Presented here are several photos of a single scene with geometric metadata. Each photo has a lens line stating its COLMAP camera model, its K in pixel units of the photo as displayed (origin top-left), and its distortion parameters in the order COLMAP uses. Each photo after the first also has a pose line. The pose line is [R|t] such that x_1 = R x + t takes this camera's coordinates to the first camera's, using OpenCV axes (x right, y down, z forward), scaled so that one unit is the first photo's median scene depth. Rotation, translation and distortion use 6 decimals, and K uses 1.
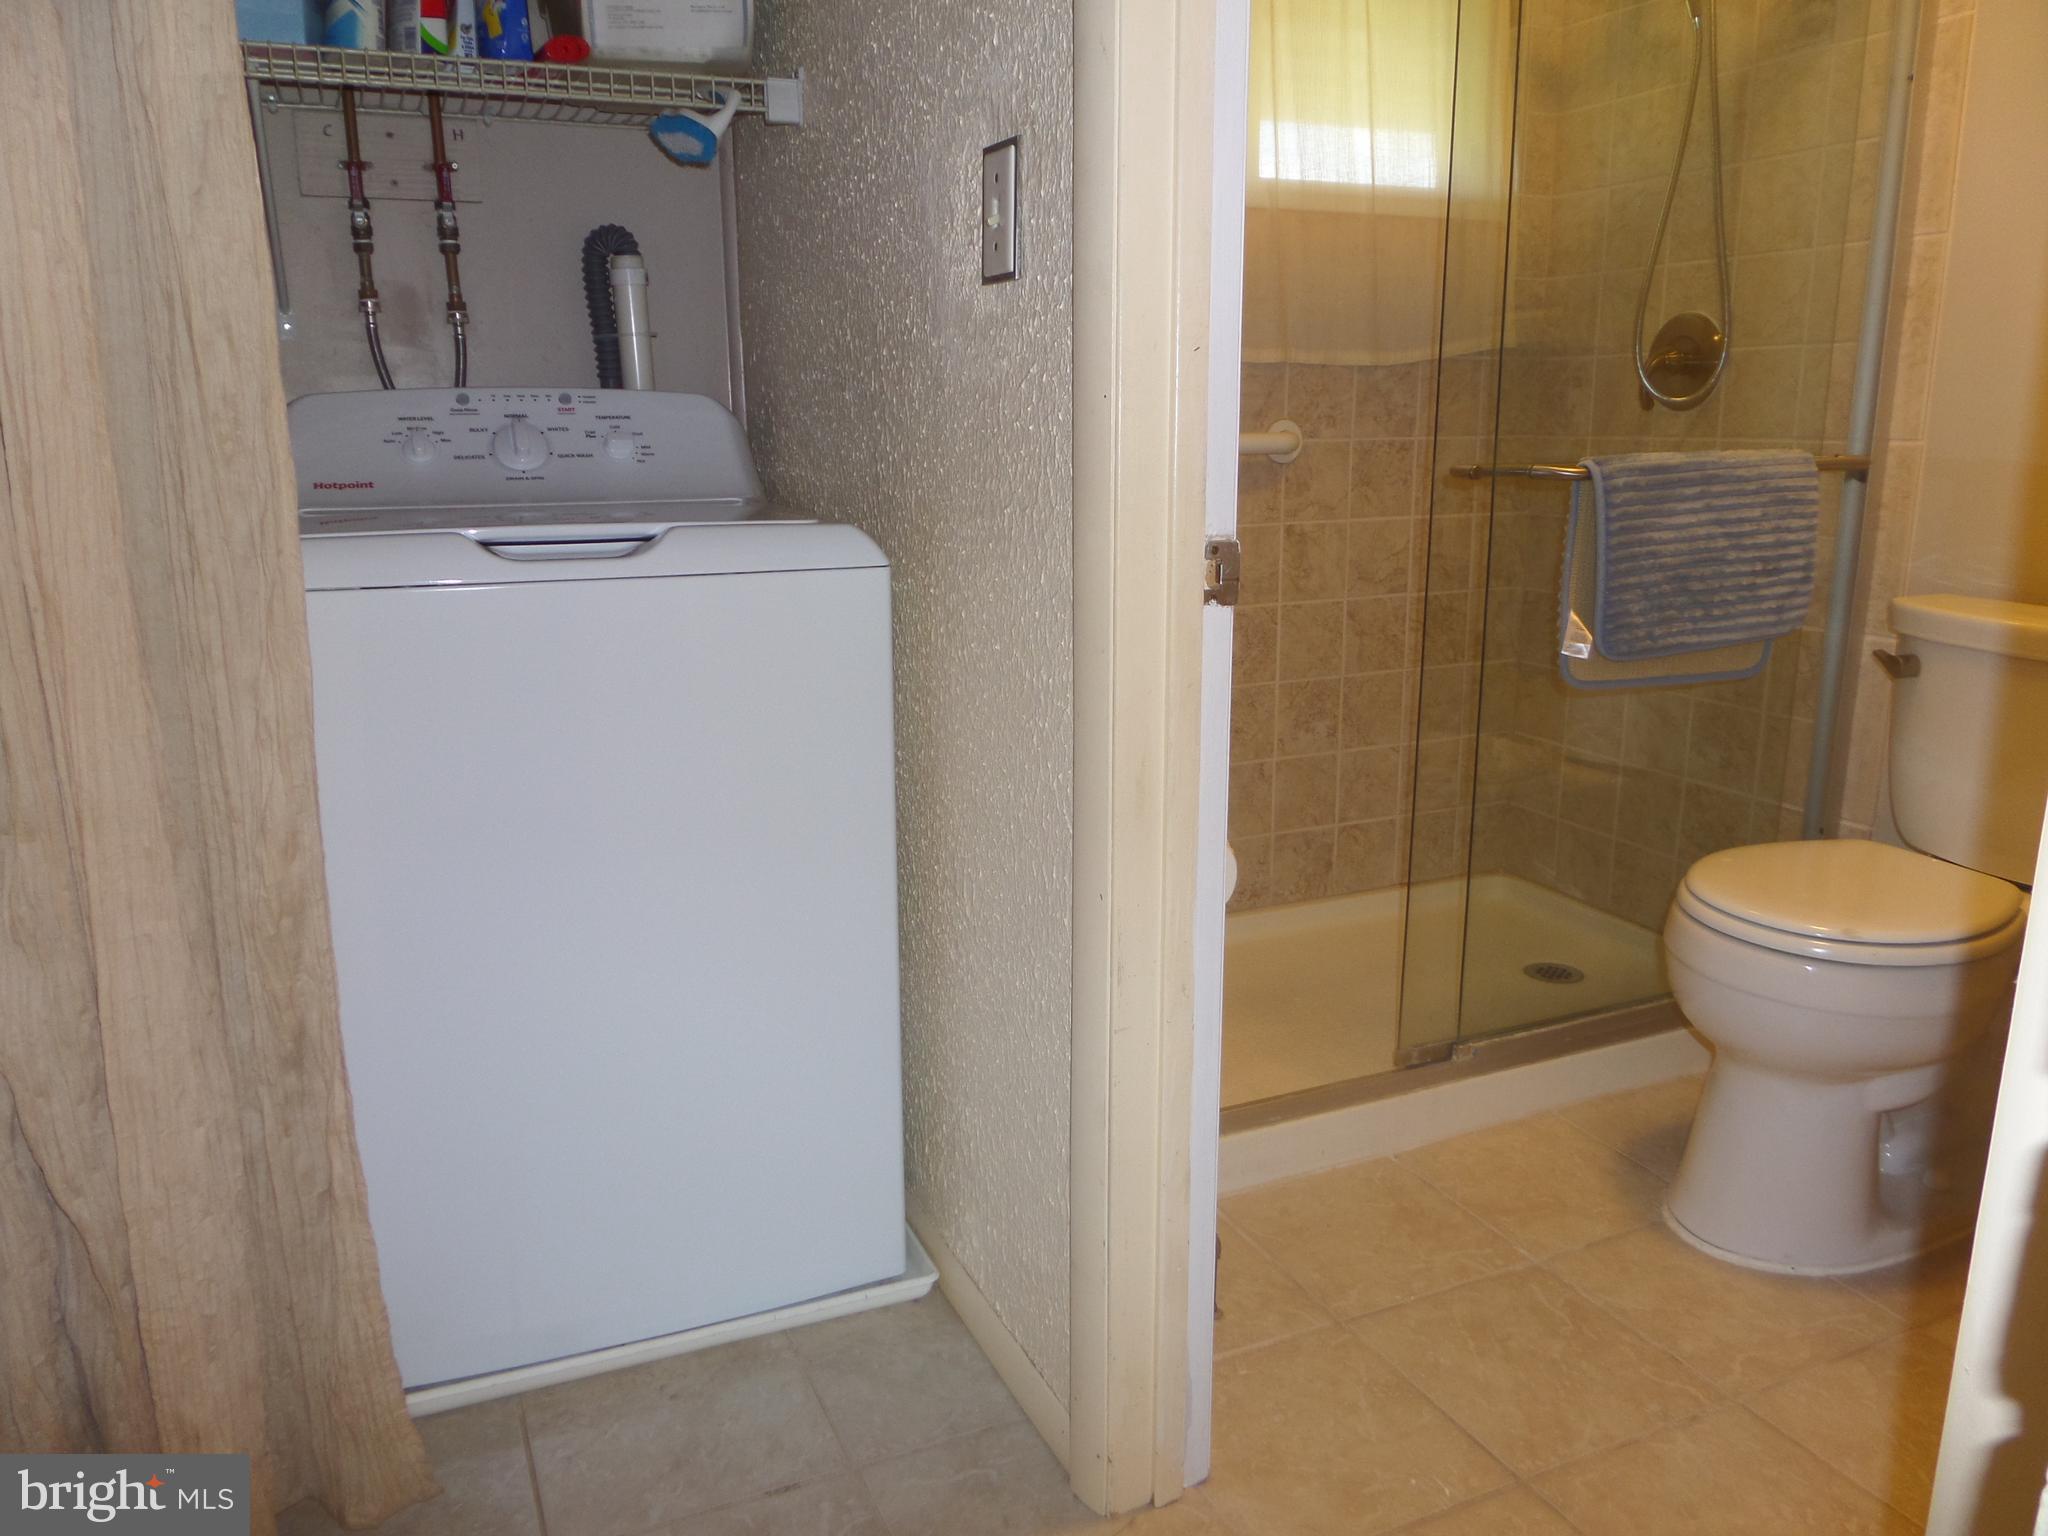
lens RADIAL K [[1517.2, 0, 1023.0], [0, 1517.2, 752.6], [0, 0, 1]] dist [0.000003, -0.004007]
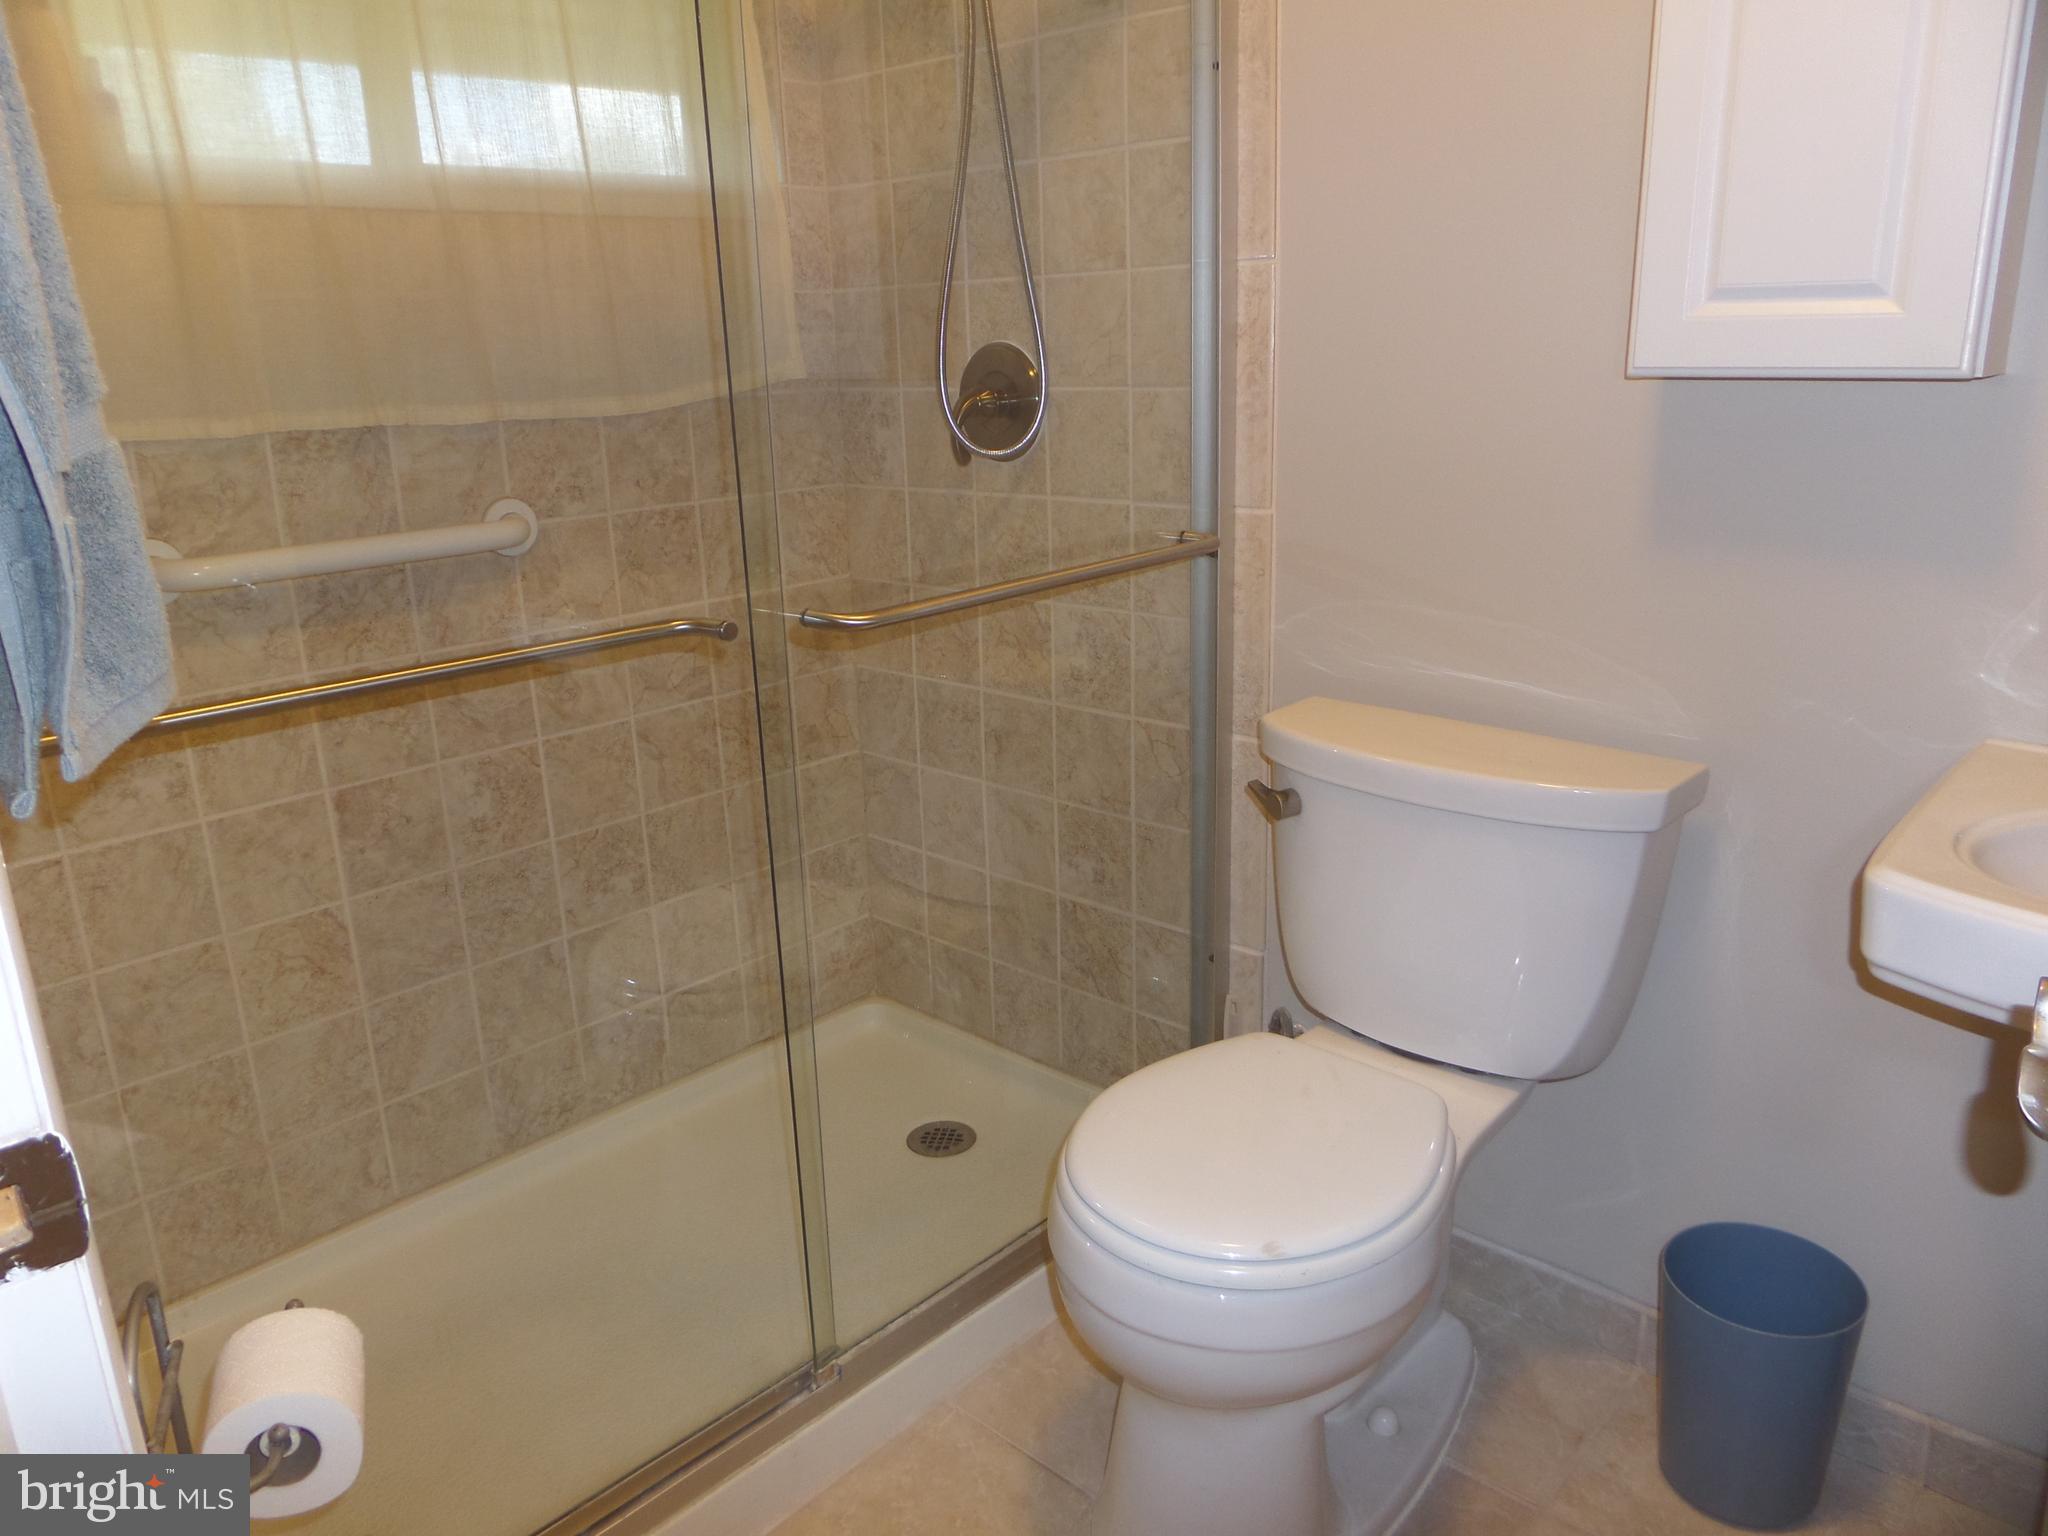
lens RADIAL K [[1477.9, 0, 1024.0], [0, 1477.9, 768.0], [0, 0, 1]] dist [-0.013357, -0.007100]
pose [[0.920125, -0.133983, 0.367992, 0.123023], [0.113763, 0.990581, 0.076211, -0.116545], [-0.374737, -0.028260, 0.926700, 0.241146]]
